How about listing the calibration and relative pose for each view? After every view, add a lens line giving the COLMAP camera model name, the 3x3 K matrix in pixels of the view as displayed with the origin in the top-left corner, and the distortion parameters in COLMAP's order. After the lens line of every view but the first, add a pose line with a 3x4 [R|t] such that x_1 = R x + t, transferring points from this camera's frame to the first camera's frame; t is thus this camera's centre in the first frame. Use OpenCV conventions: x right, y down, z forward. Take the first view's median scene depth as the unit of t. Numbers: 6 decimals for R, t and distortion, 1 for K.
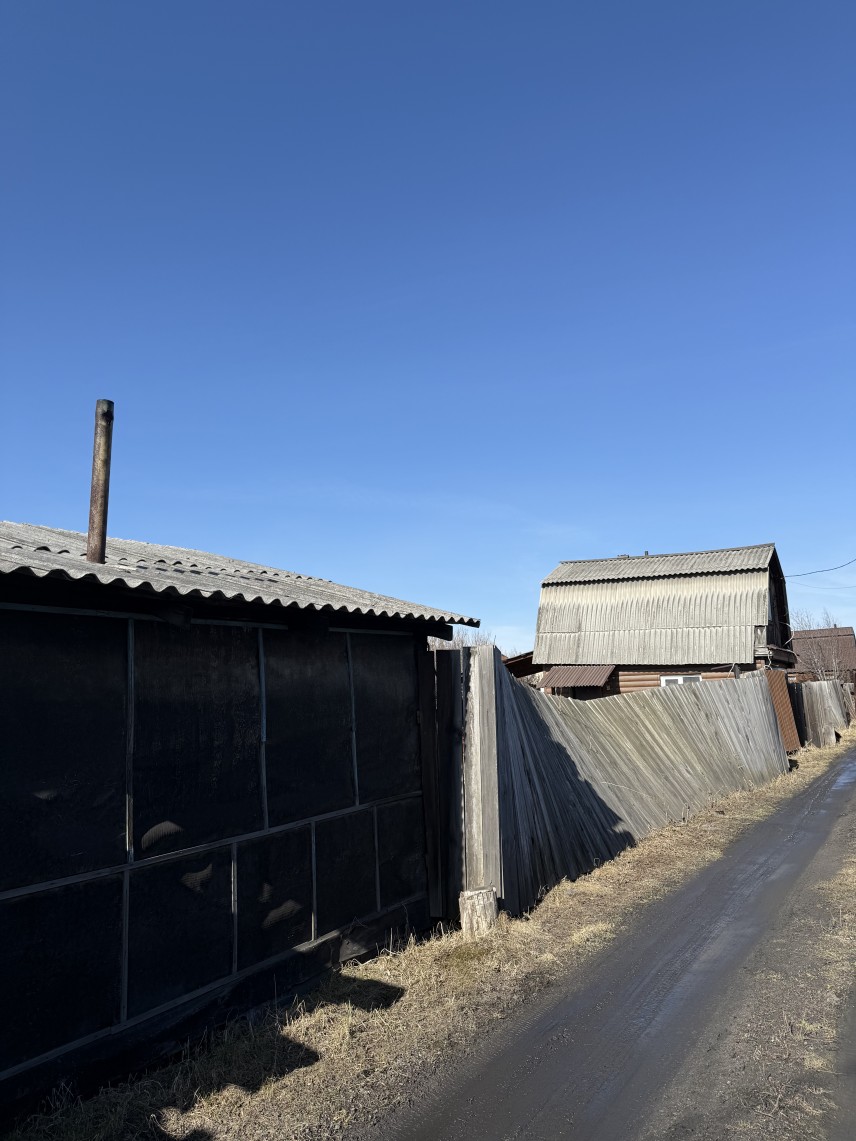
lens RADIAL K [[806.6, 0, 417.4], [0, 806.6, 577.8], [0, 0, 1]] dist [0.165150, -0.343303]
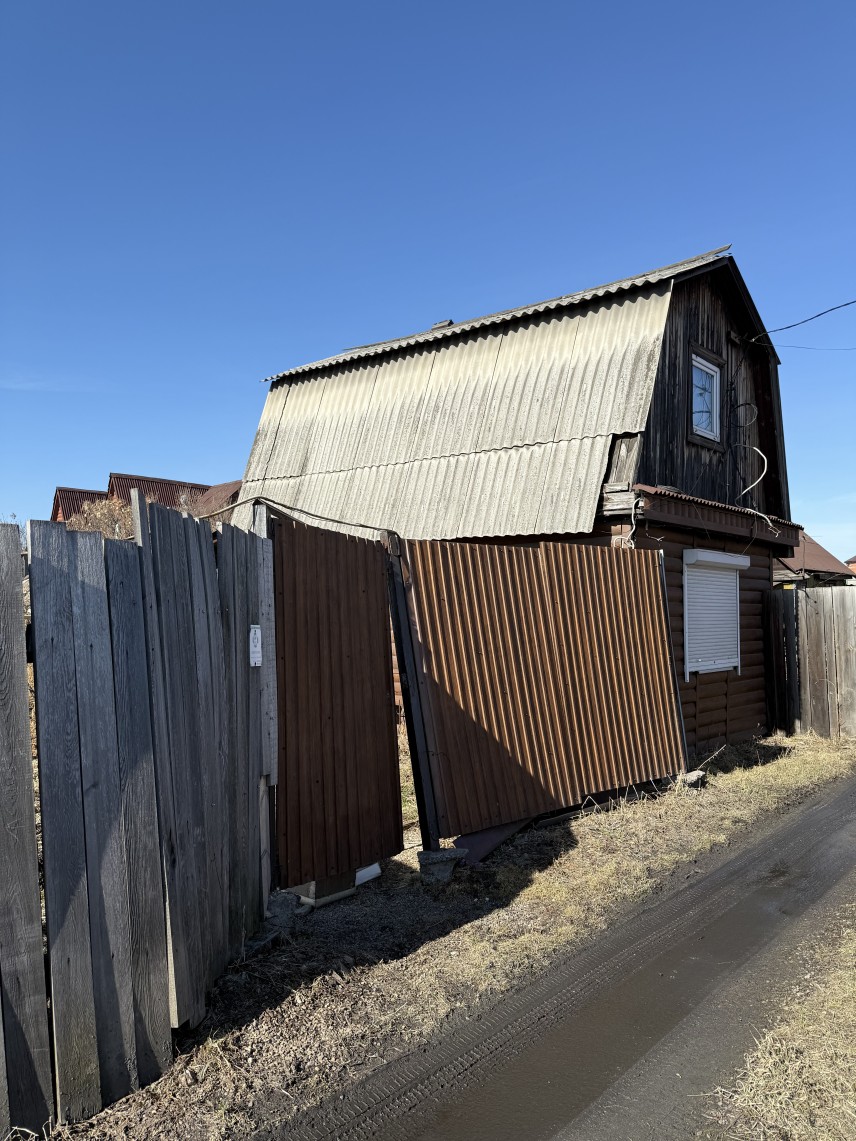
lens RADIAL K [[806.6, 0, 417.4], [0, 806.6, 577.8], [0, 0, 1]] dist [0.165150, -0.343303]
pose [[0.985378, 0.016177, -0.169614, 0.370536], [0.003292, 0.993489, 0.113881, 0.077313], [0.170352, -0.112774, 0.978909, 0.583076]]
